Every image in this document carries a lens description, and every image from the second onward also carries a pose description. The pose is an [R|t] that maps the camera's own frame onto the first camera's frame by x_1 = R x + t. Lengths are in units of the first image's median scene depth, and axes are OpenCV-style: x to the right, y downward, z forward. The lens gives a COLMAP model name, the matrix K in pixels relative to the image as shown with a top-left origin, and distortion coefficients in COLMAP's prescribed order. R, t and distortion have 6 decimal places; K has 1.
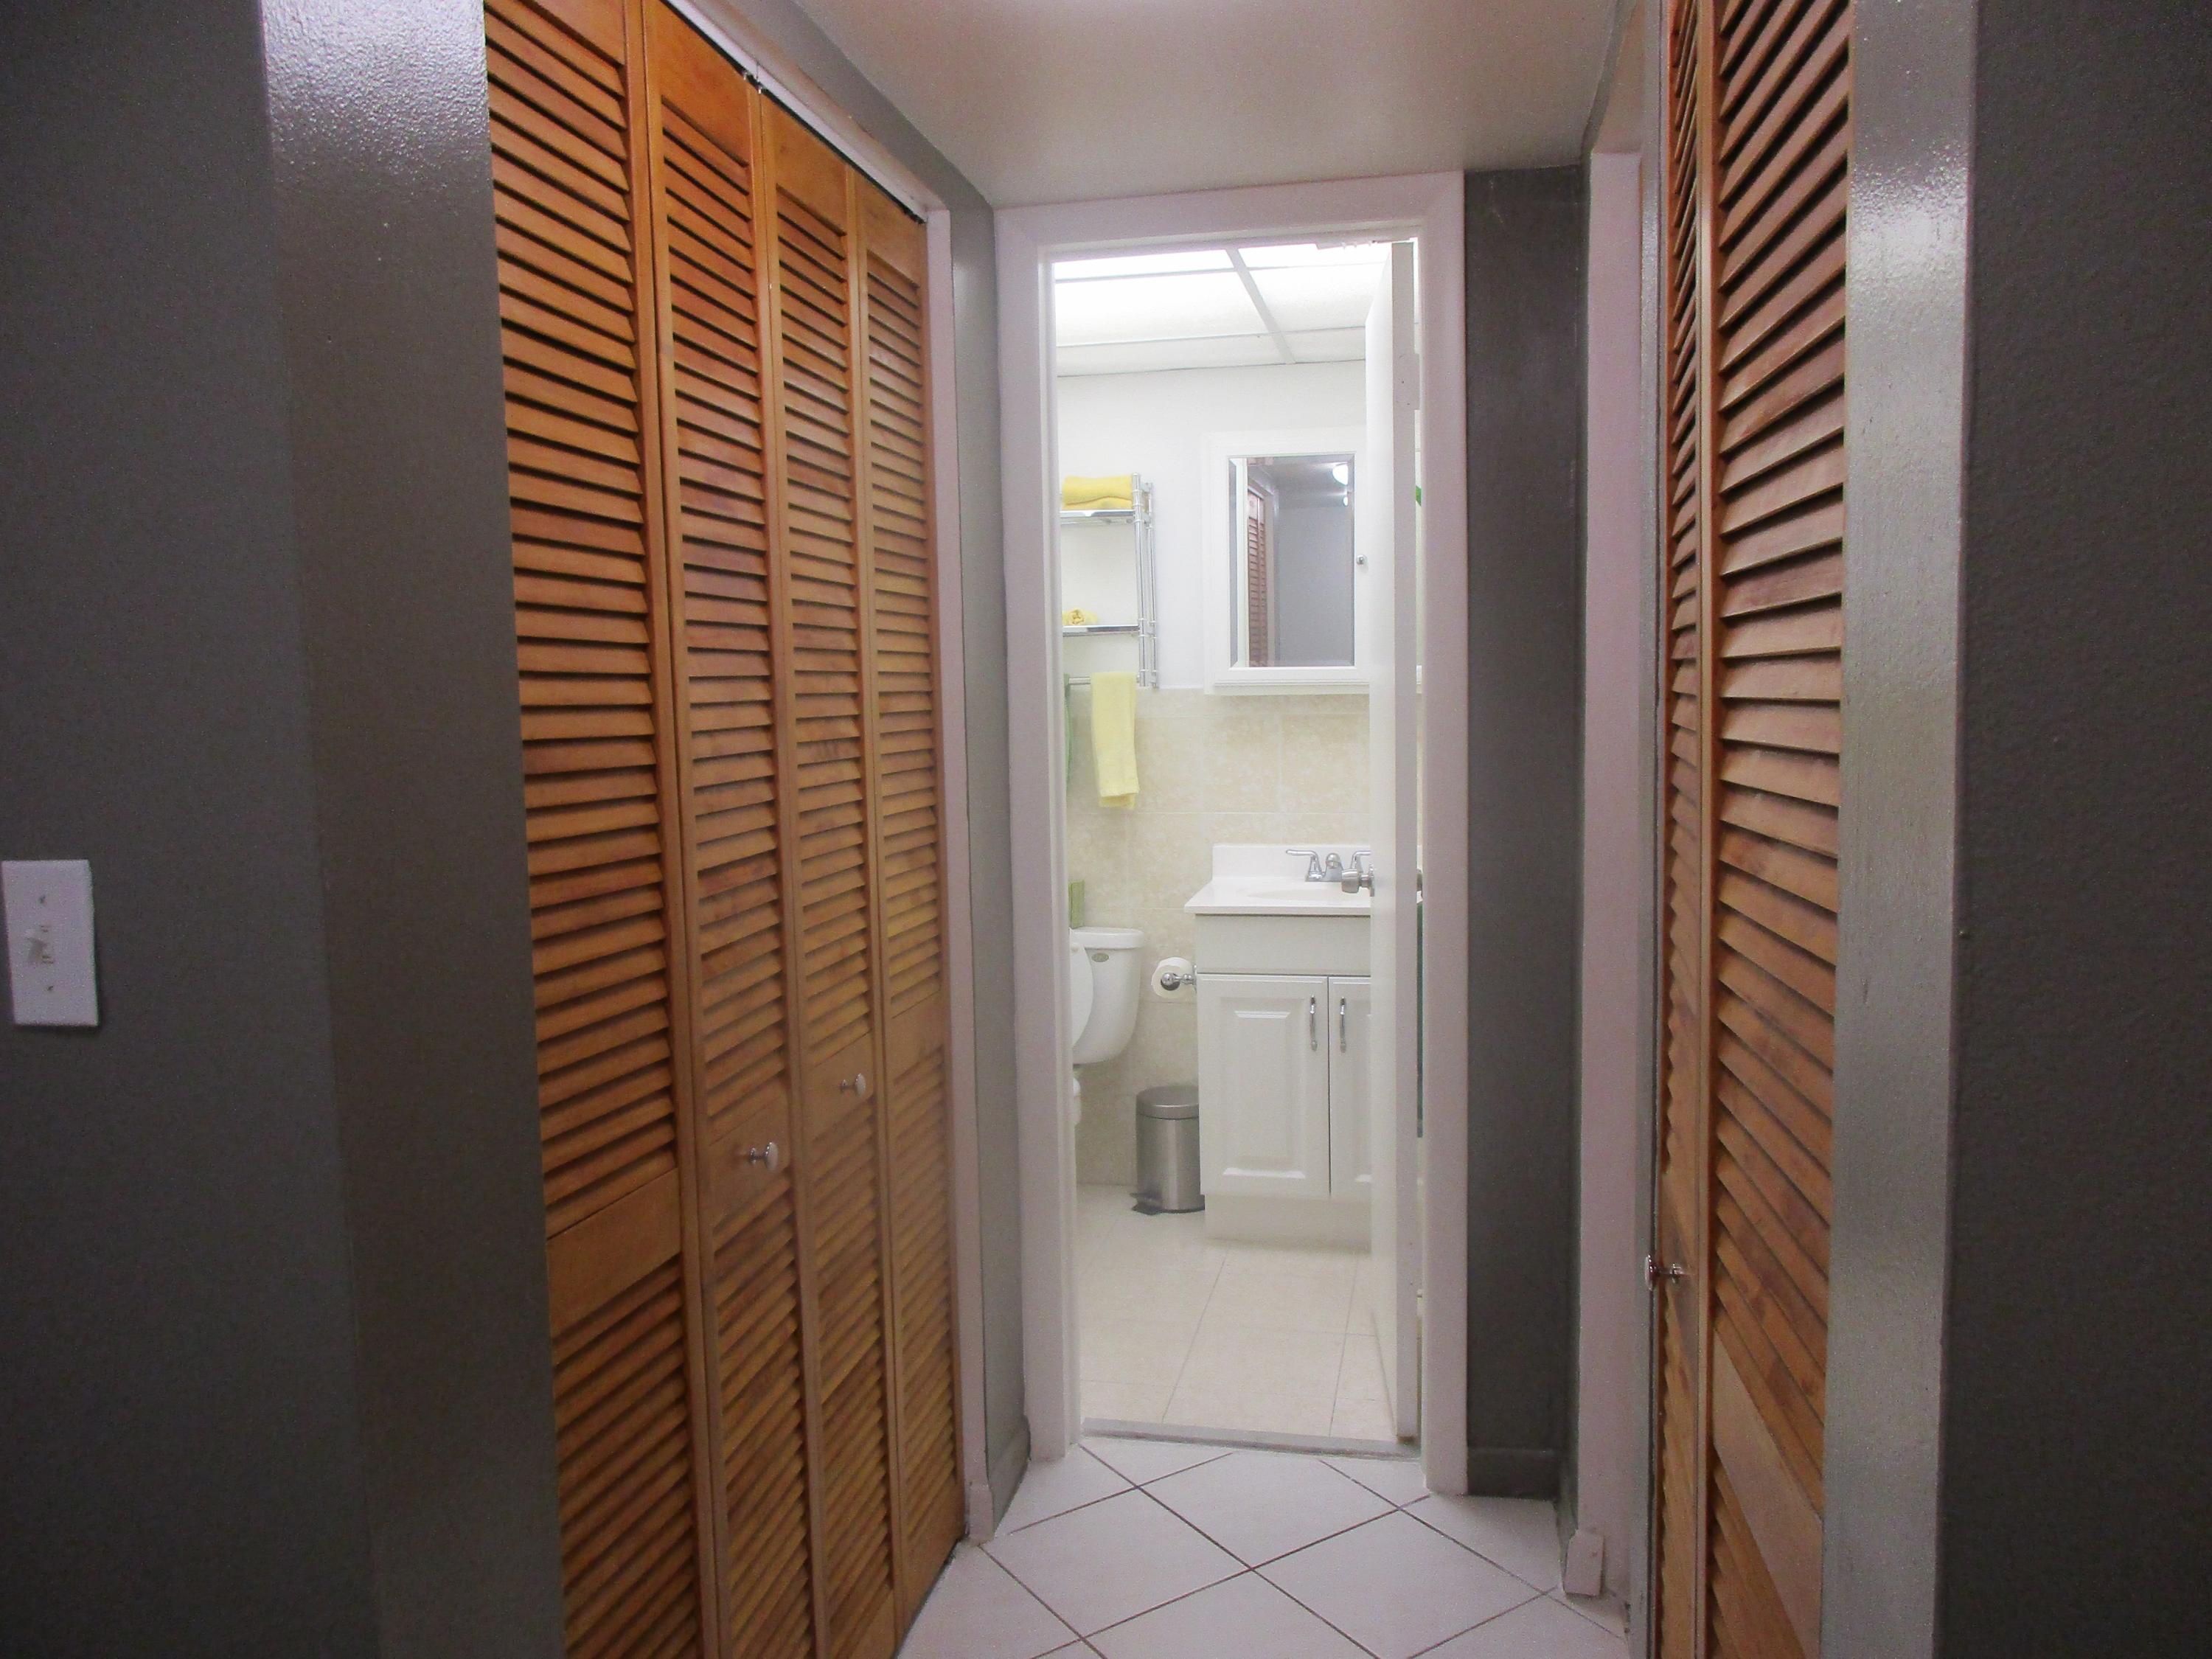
lens RADIAL K [[1667.1, 0, 1106.0], [0, 1667.1, 829.5], [0, 0, 1]] dist [0.010811, -0.000659]
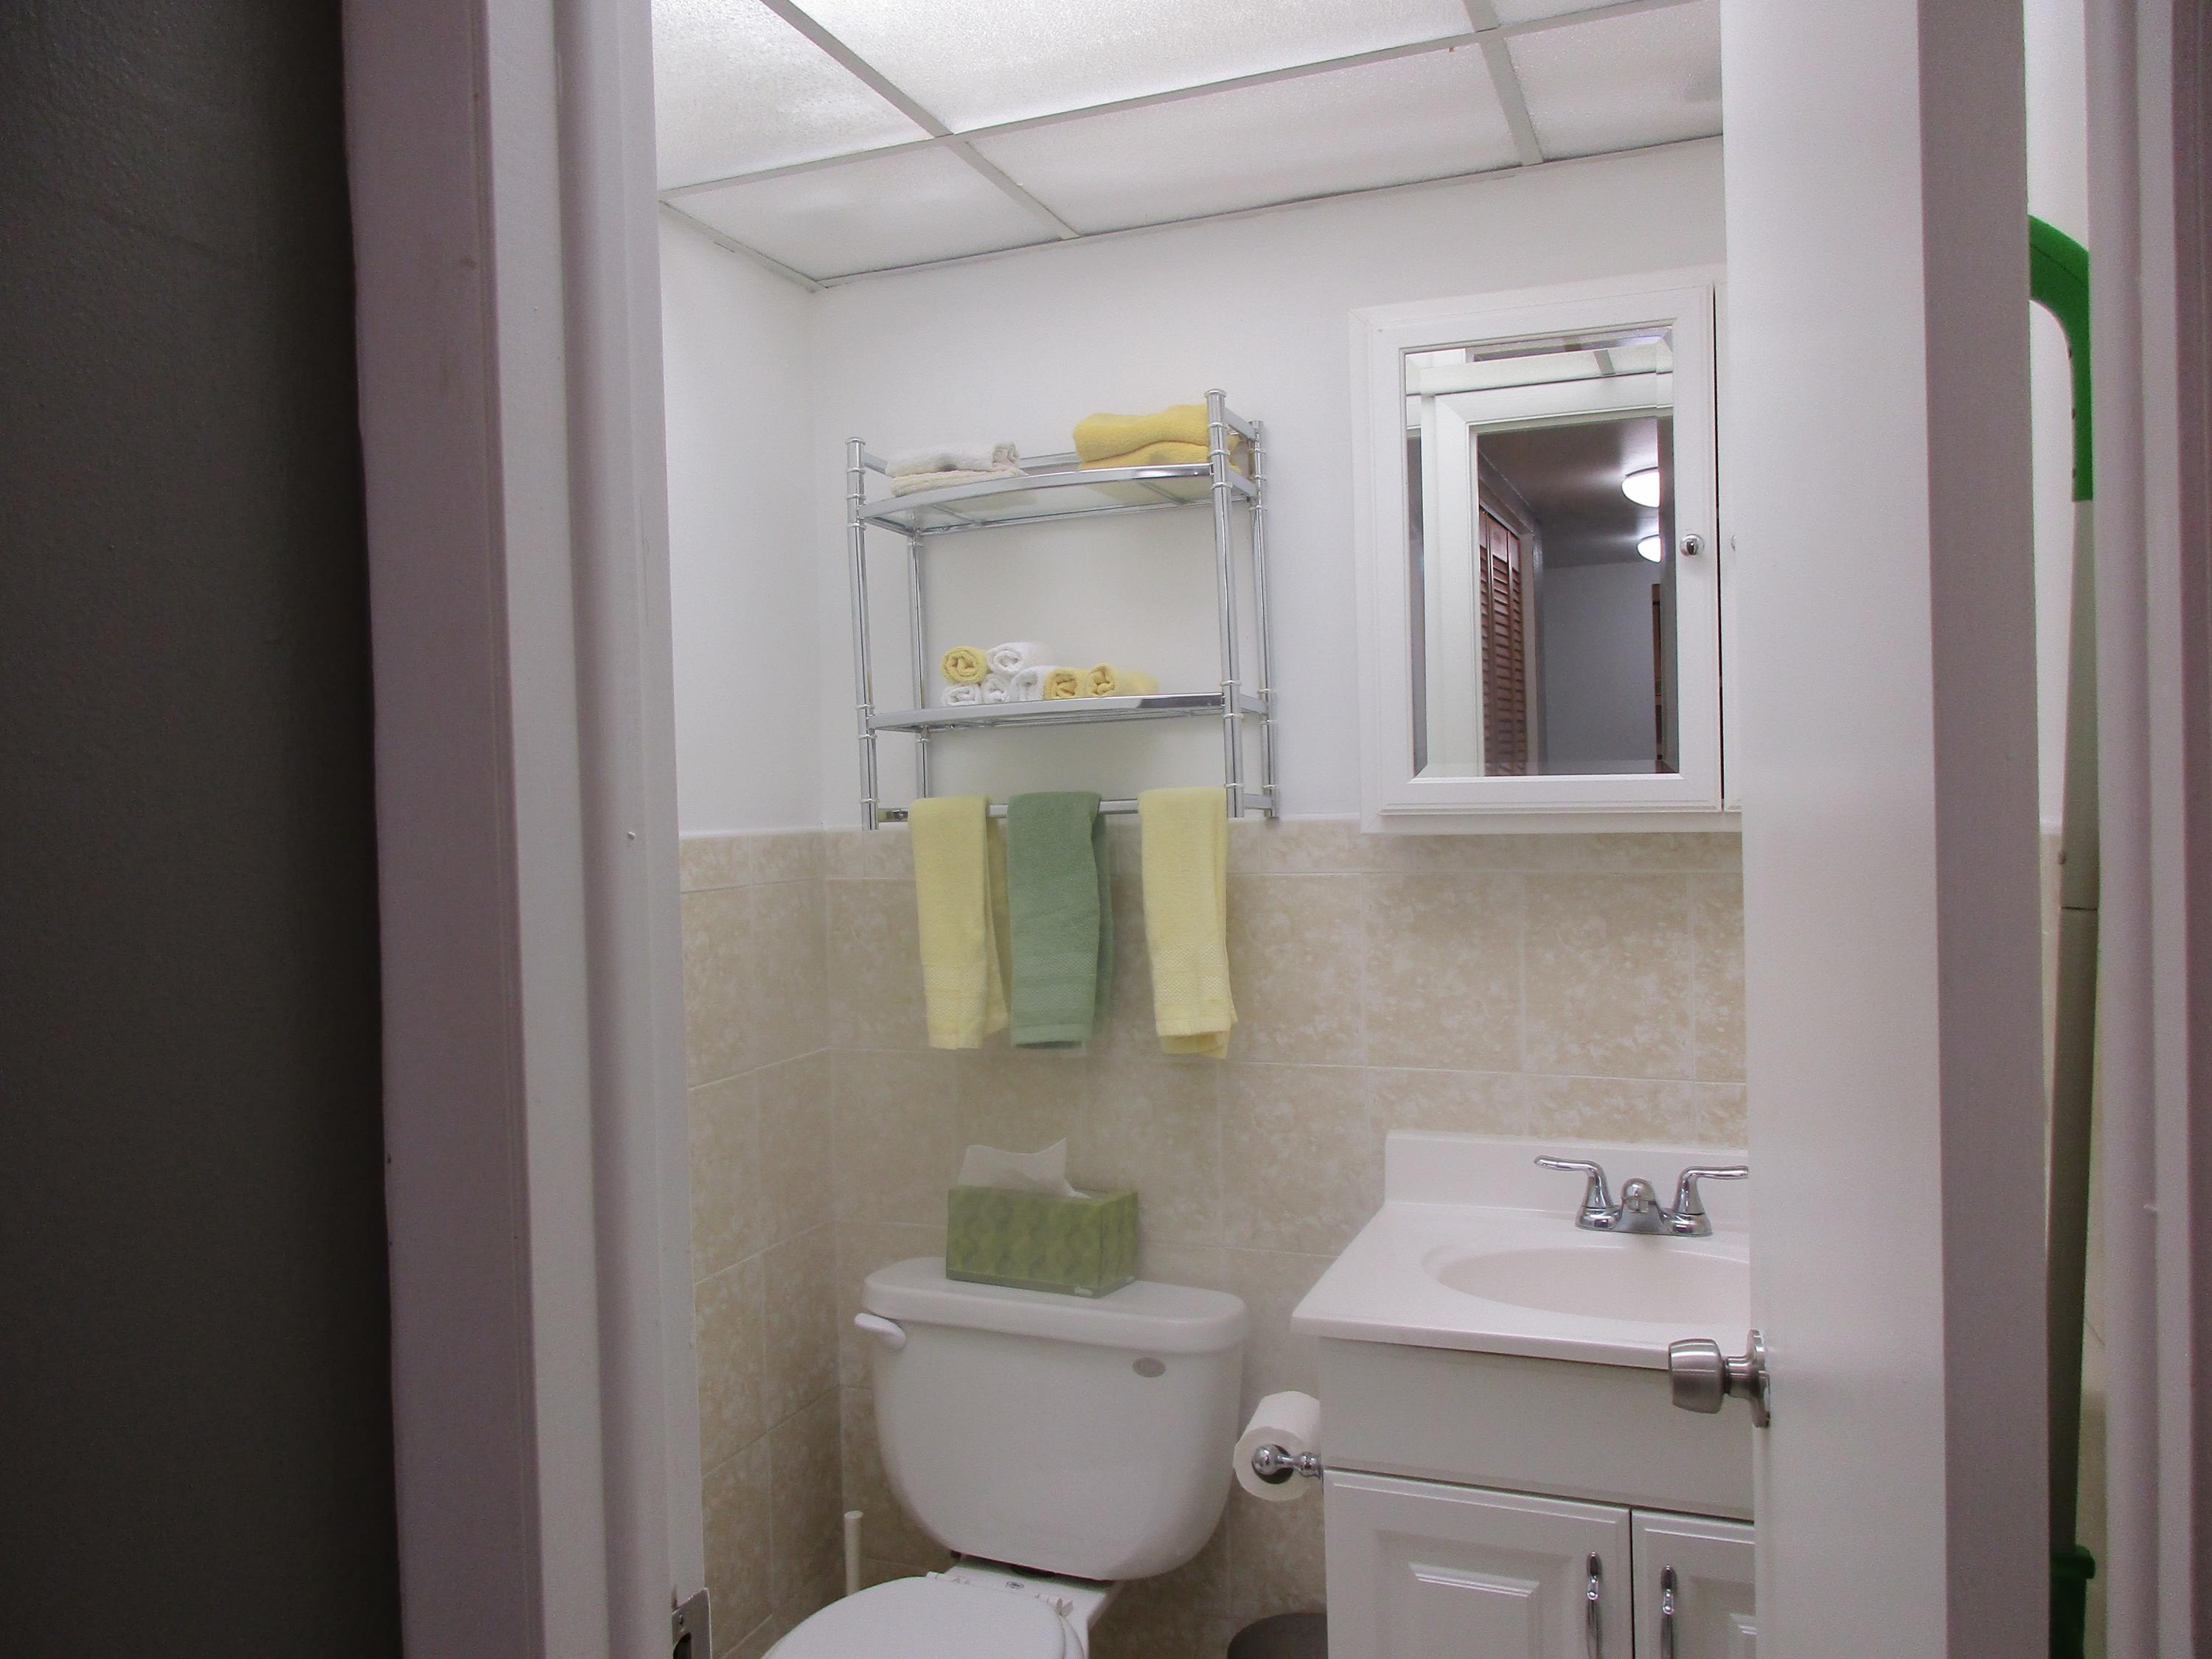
lens RADIAL K [[1667.1, 0, 1106.0], [0, 1667.1, 829.5], [0, 0, 1]] dist [0.010811, -0.000659]
pose [[0.985851, -0.001375, -0.167616, 0.066361], [-0.012240, 0.996706, -0.080166, -0.040855], [0.167174, 0.081084, 0.982588, 0.495698]]
